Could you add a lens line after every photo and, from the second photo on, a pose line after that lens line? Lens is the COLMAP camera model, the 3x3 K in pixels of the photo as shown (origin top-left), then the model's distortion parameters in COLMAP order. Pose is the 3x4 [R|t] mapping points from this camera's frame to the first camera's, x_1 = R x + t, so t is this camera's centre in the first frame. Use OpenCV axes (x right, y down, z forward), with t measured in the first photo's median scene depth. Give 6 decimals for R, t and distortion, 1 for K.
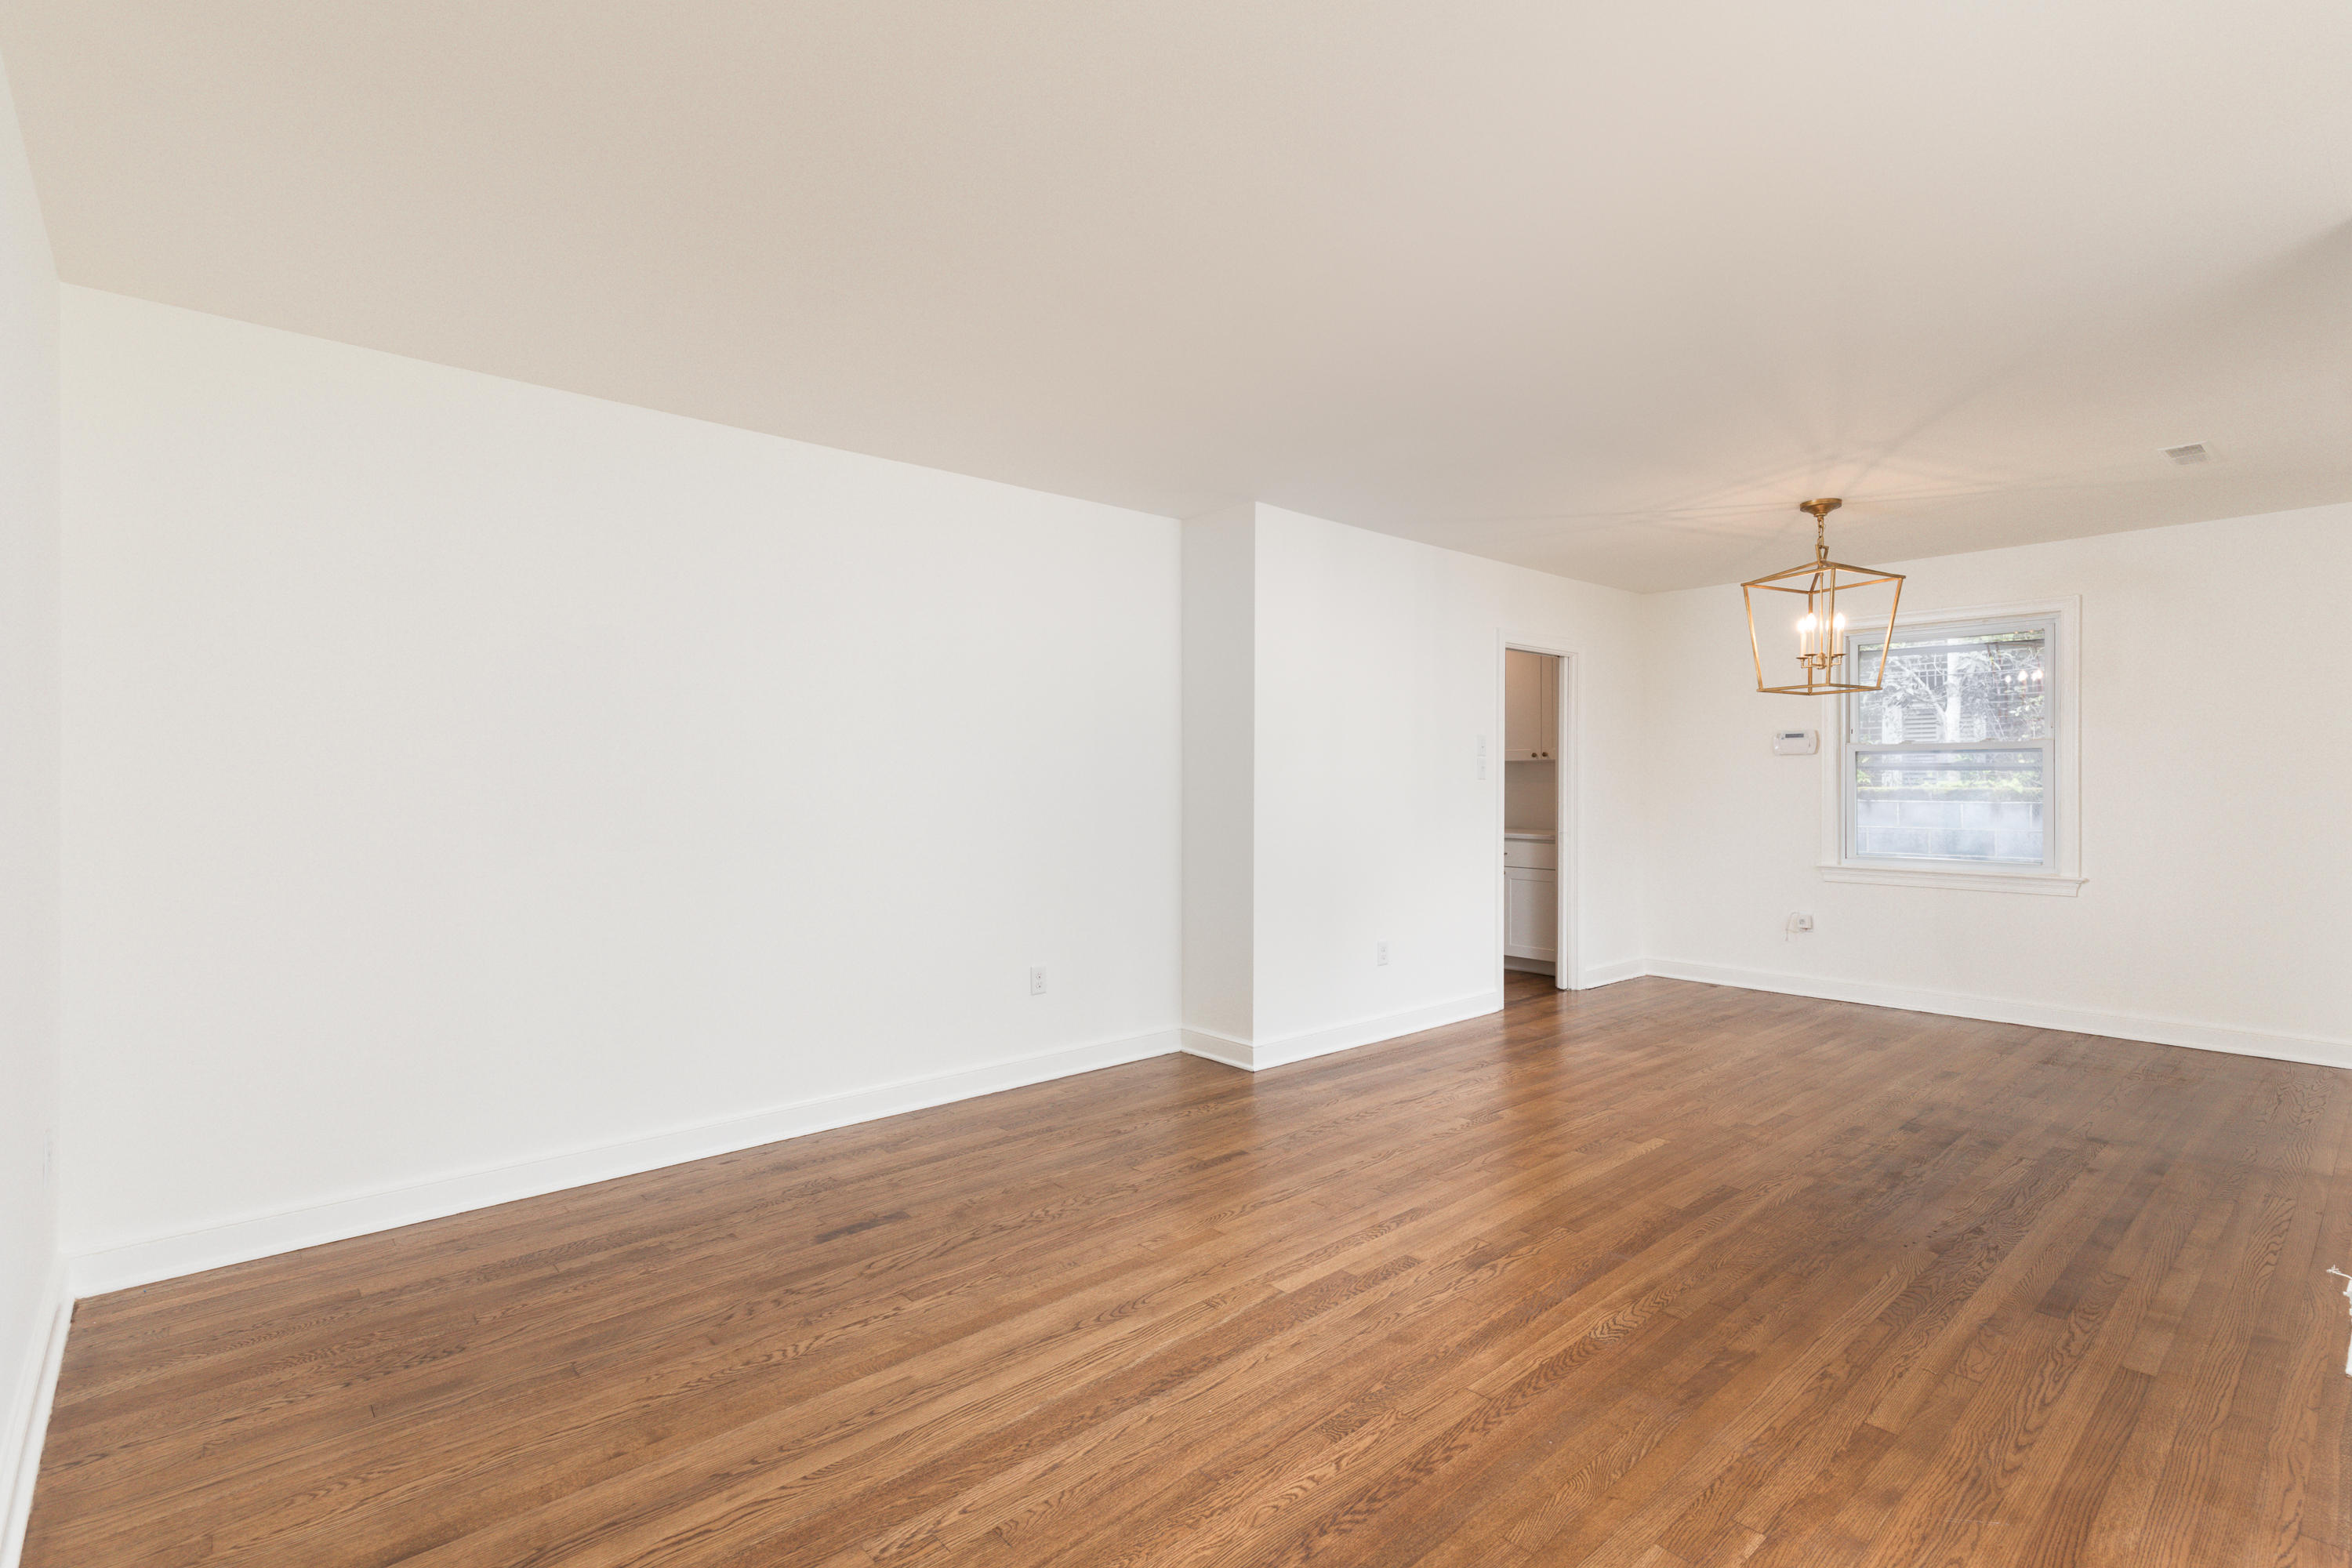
lens RADIAL K [[1083.1, 0, 1144.9], [0, 1083.1, 784.0], [0, 0, 1]] dist [-0.000092, 0.000515]
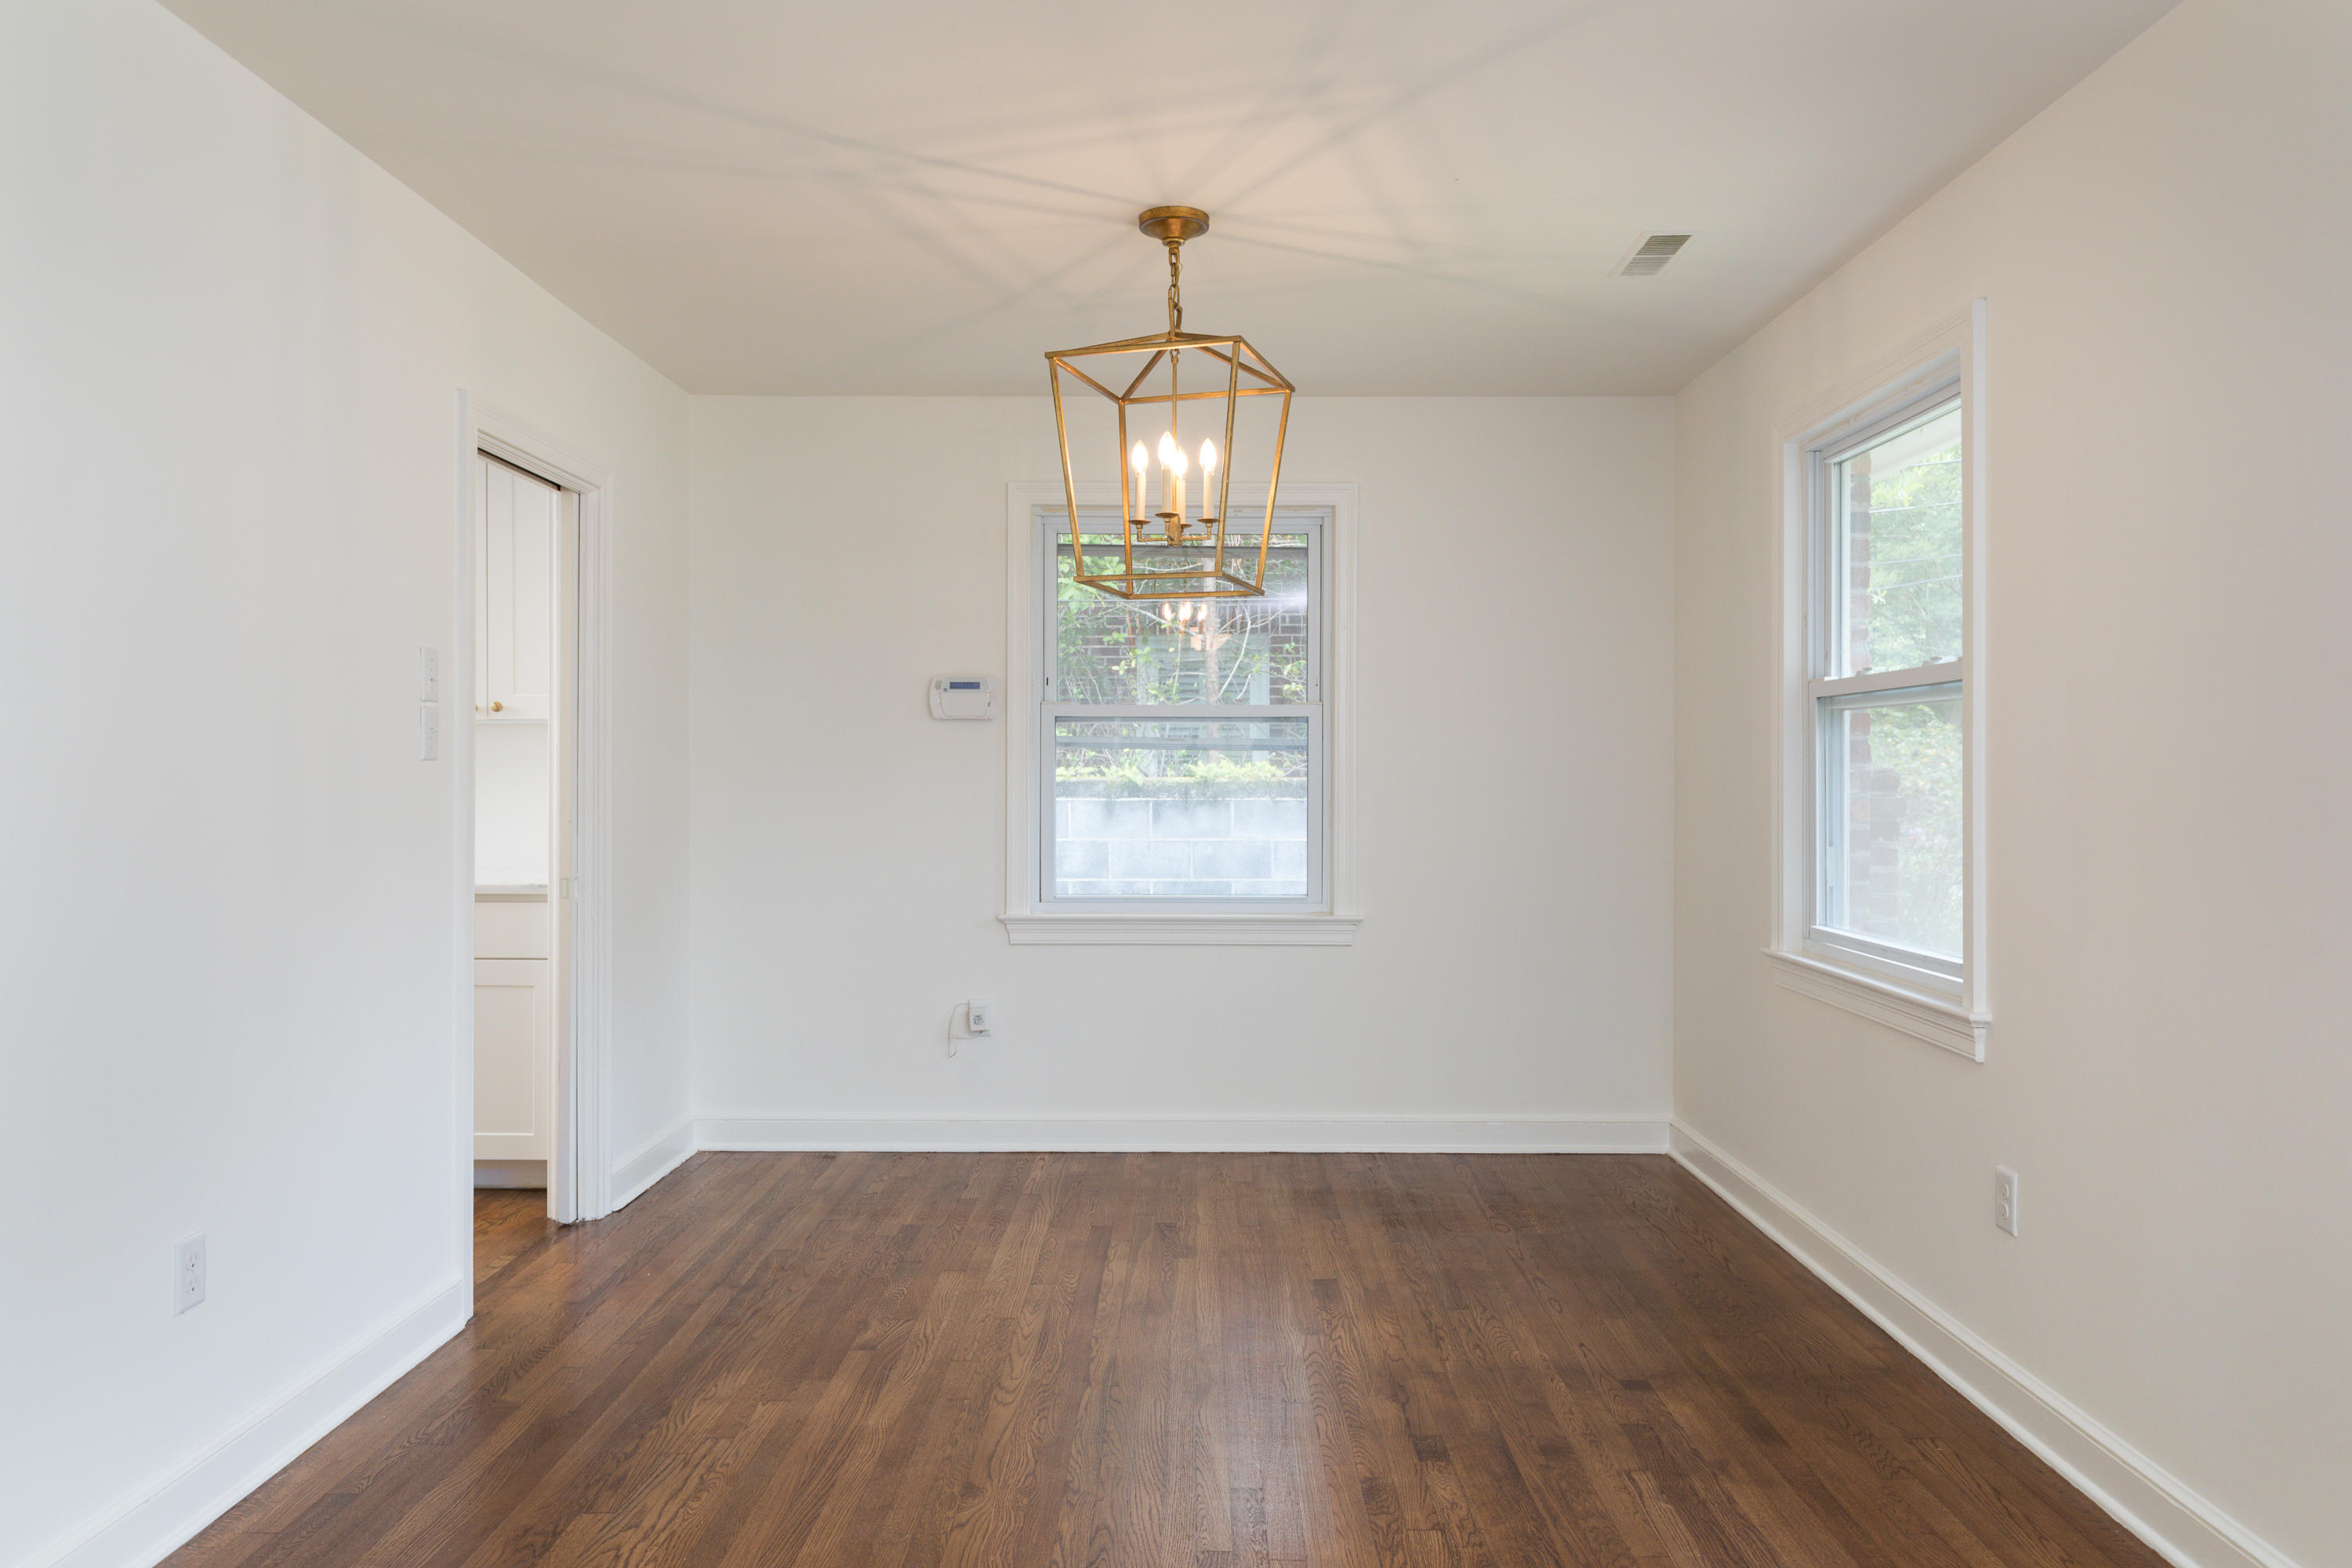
lens RADIAL K [[1645.4, 0, 1176.0], [0, 1645.4, 784.0], [0, 0, 1]] dist [0.004042, 0.001873]
pose [[0.649885, -0.005359, 0.760014, 0.058019], [-0.000361, 0.999973, 0.007360, -0.000551], [-0.760033, -0.005057, 0.649865, 0.771701]]
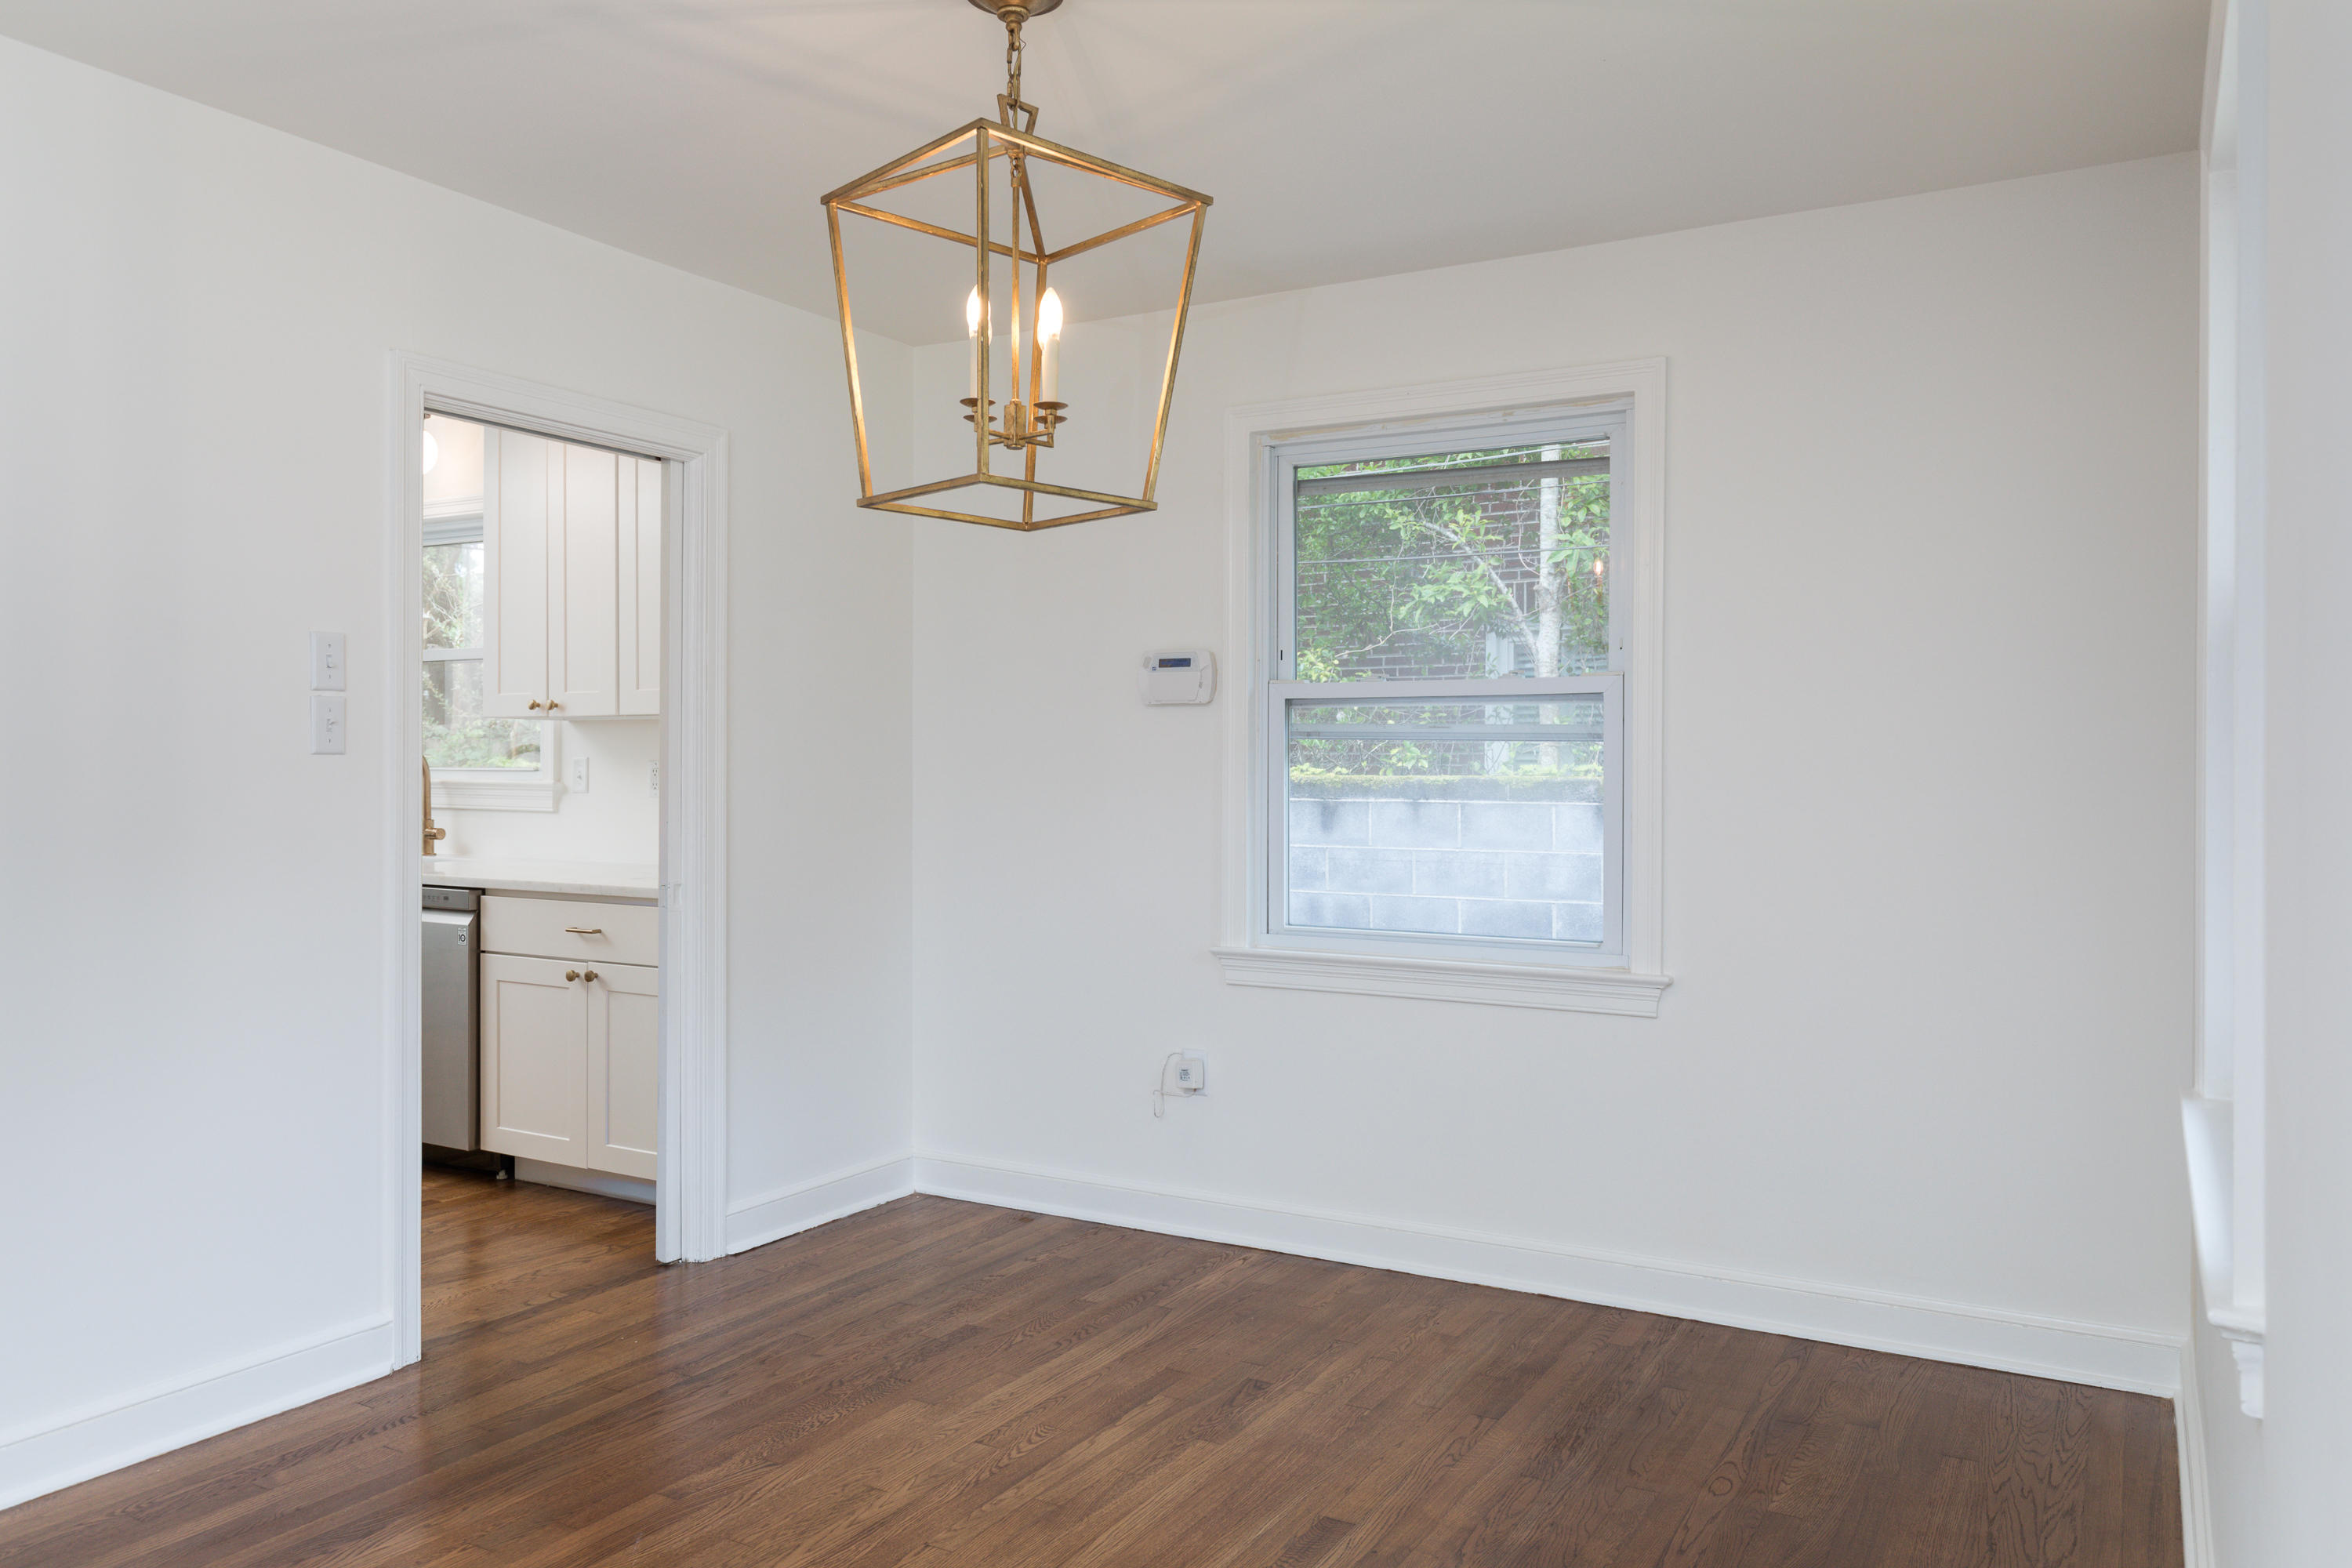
lens RADIAL K [[1669.6, 0, 1176.0], [0, 1669.6, 784.0], [0, 0, 1]] dist [0.000426, 0.001361]
pose [[0.940094, -0.001092, 0.340914, 0.758083], [-0.002090, 0.999958, 0.008968, -0.000360], [-0.340910, -0.009144, 0.940052, 0.719735]]
